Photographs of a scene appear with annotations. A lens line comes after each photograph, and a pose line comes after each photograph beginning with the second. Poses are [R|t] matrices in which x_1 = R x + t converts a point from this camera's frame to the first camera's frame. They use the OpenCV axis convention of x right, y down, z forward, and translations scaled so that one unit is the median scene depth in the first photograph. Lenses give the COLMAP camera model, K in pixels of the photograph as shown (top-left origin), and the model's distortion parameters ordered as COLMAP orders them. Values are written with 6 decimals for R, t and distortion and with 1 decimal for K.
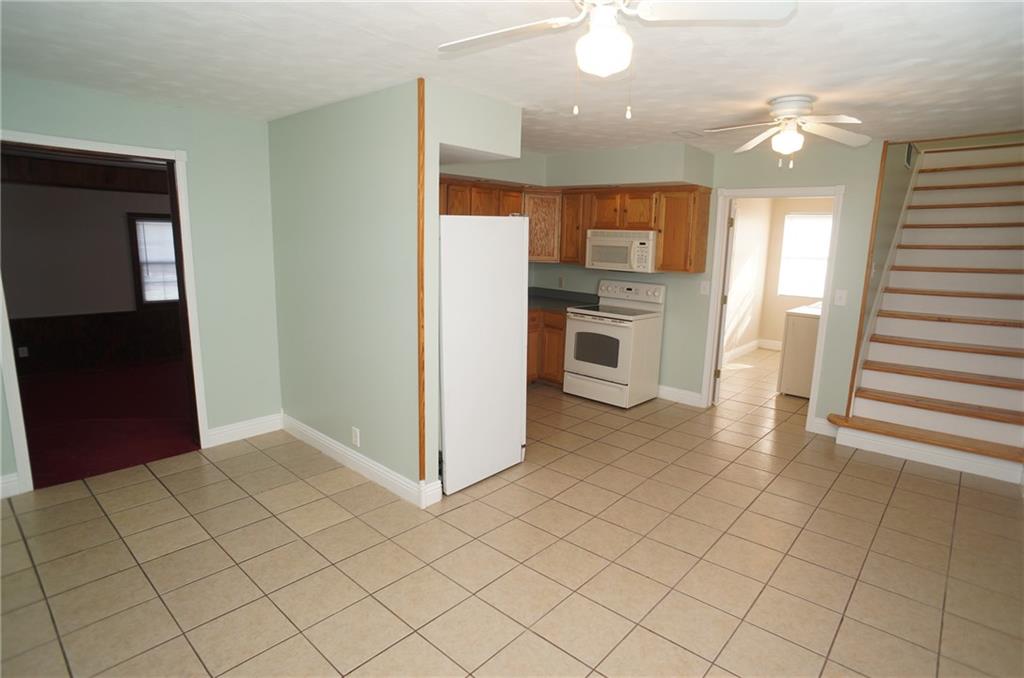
lens RADIAL K [[541.8, 0, 522.2], [0, 541.8, 336.9], [0, 0, 1]] dist [-0.050241, 0.014653]
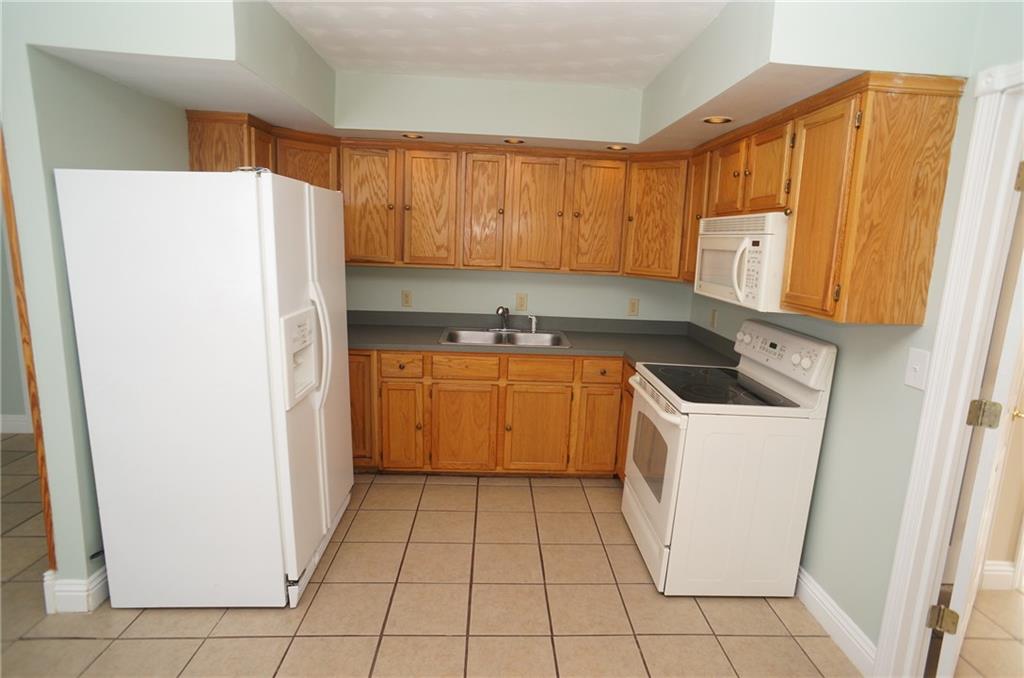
lens RADIAL K [[541.8, 0, 513.8], [0, 541.8, 337.1], [0, 0, 1]] dist [-0.050241, 0.014653]
pose [[0.697312, 0.130668, -0.704757, 0.391250], [-0.156697, 0.987250, 0.028002, -0.078251], [0.699430, 0.090907, 0.708896, 0.553173]]
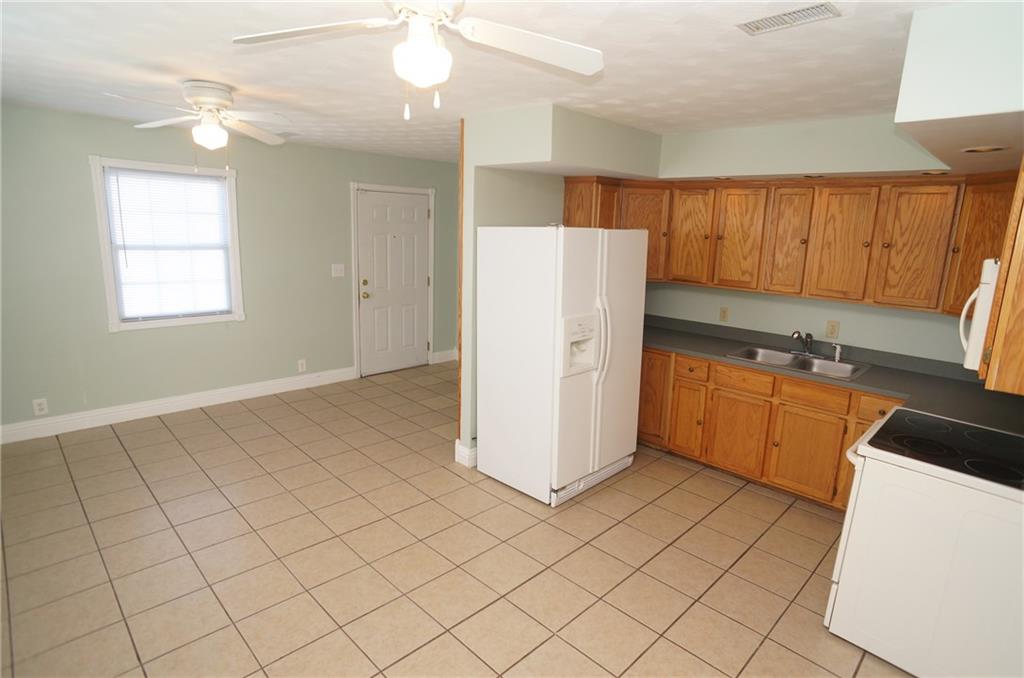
lens RADIAL K [[541.8, 0, 523.1], [0, 541.8, 344.6], [0, 0, 1]] dist [-0.050241, 0.014653]
pose [[-0.060313, 0.189475, -0.980031, 0.610095], [-0.217874, 0.955647, 0.198169, -0.138064], [0.974112, 0.225475, -0.016357, 0.683221]]
